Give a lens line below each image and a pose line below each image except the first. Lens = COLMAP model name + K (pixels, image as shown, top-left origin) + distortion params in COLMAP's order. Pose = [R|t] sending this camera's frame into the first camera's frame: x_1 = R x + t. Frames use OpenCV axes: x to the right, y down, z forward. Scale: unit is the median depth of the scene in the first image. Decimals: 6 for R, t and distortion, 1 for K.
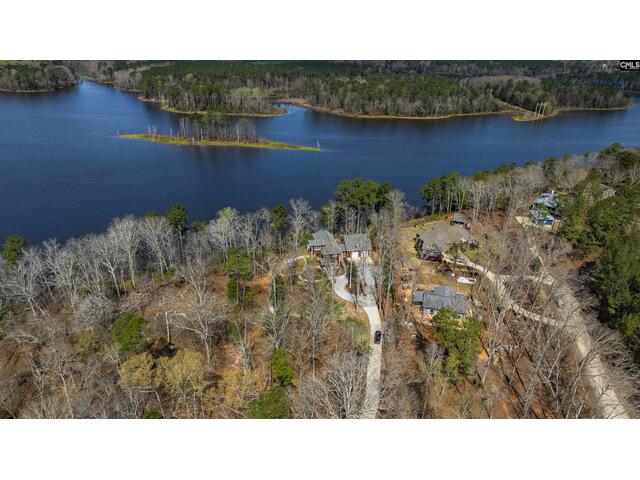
lens RADIAL K [[455.9, 0, 320.0], [0, 455.9, 238.1], [0, 0, 1]] dist [-0.007529, 0.000605]
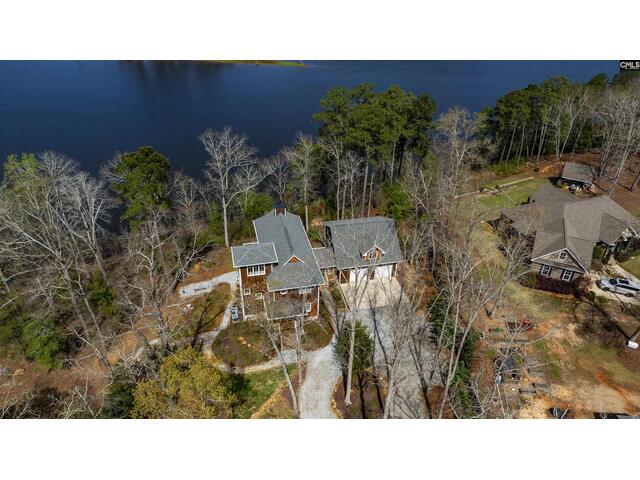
lens RADIAL K [[455.9, 0, 317.4], [0, 455.9, 243.1], [0, 0, 1]] dist [-0.007529, 0.000605]
pose [[0.999966, -0.003727, 0.007373, 0.035404], [0.002608, 0.989219, 0.146421, -0.045687], [-0.007839, -0.146397, 0.989195, 0.575893]]
